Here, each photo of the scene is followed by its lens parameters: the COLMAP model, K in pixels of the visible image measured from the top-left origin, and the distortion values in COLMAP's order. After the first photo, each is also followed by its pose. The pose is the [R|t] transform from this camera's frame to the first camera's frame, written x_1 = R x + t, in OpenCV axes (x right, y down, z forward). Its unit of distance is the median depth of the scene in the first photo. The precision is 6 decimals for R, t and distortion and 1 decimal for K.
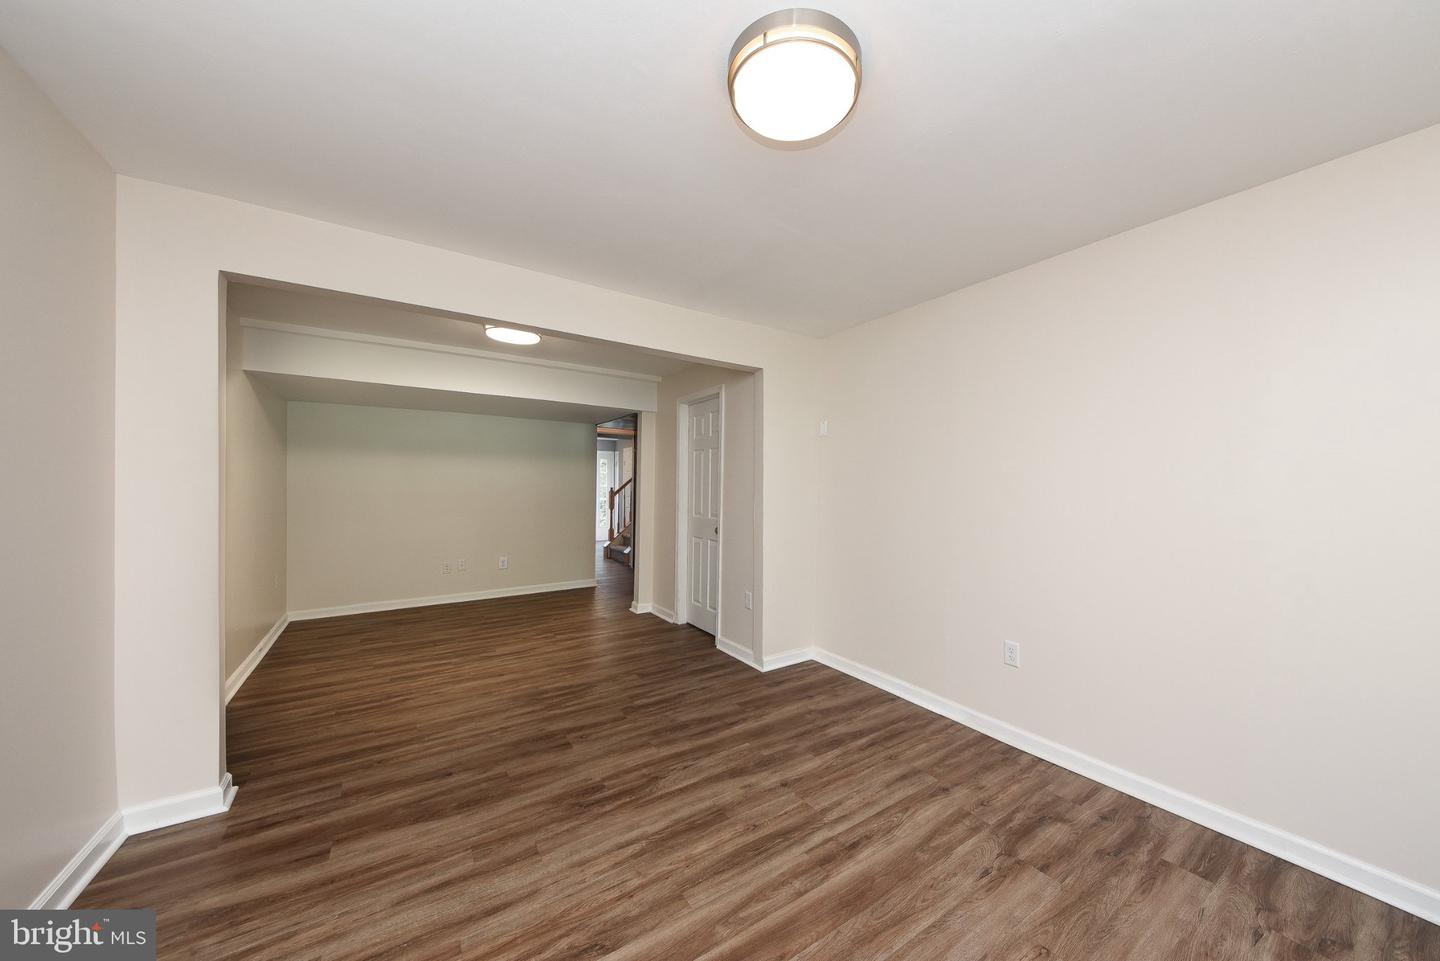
lens RADIAL K [[518.8, 0, 723.2], [0, 518.8, 471.5], [0, 0, 1]] dist [0.013816, -0.009757]
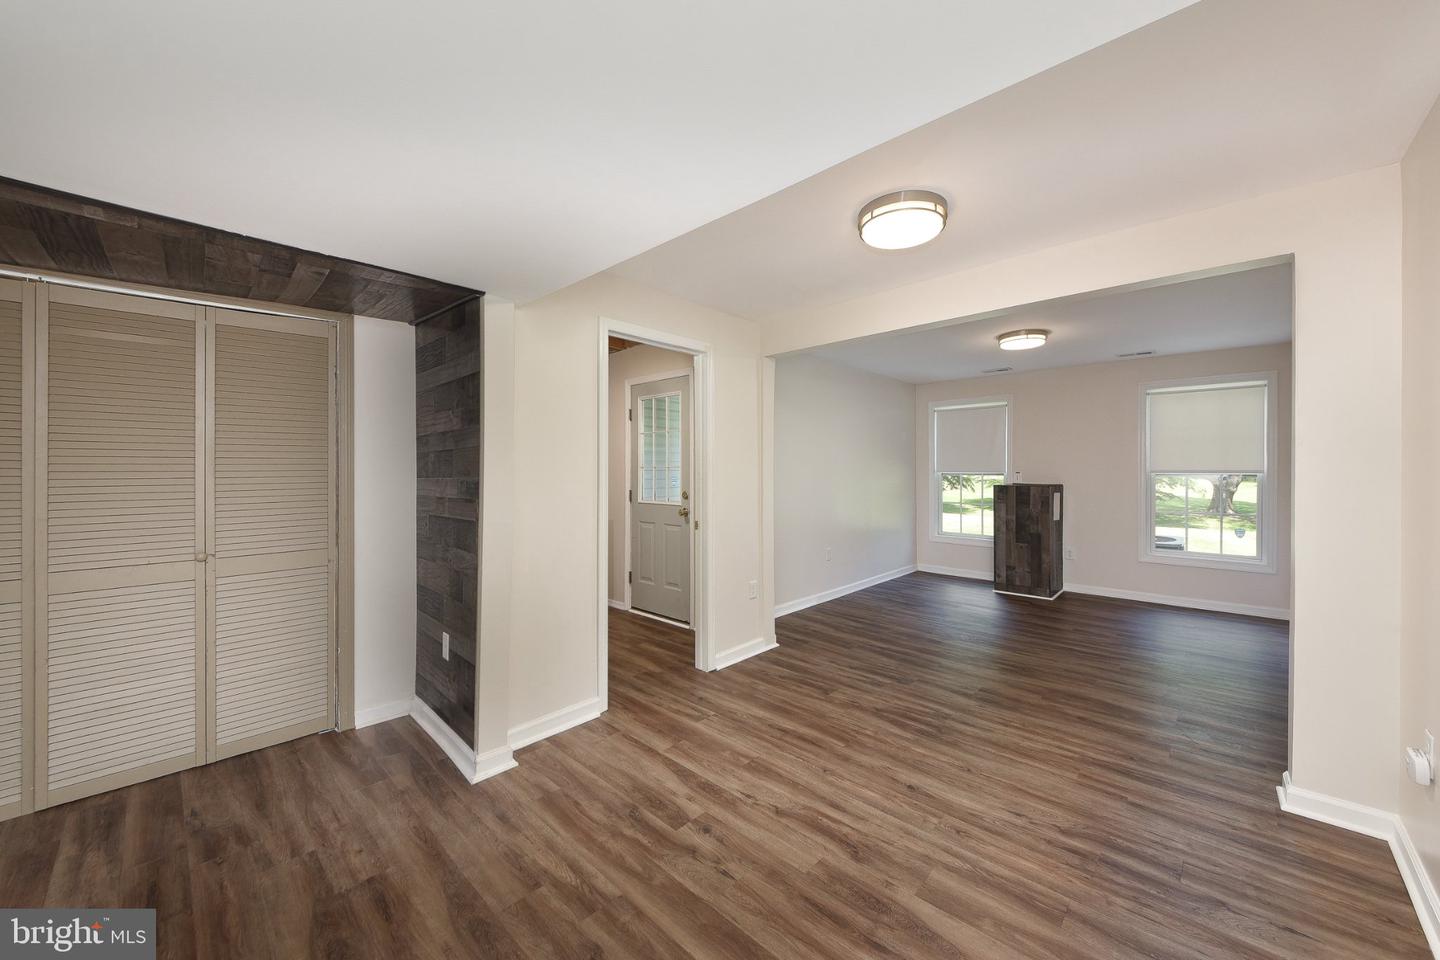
lens RADIAL K [[518.8, 0, 723.2], [0, 518.8, 471.0], [0, 0, 1]] dist [0.013816, -0.009757]
pose [[-0.228563, -0.013143, 0.973440, -1.120563], [-0.021510, 0.999733, 0.008448, -0.007120], [-0.973292, -0.019008, -0.228784, 1.548987]]
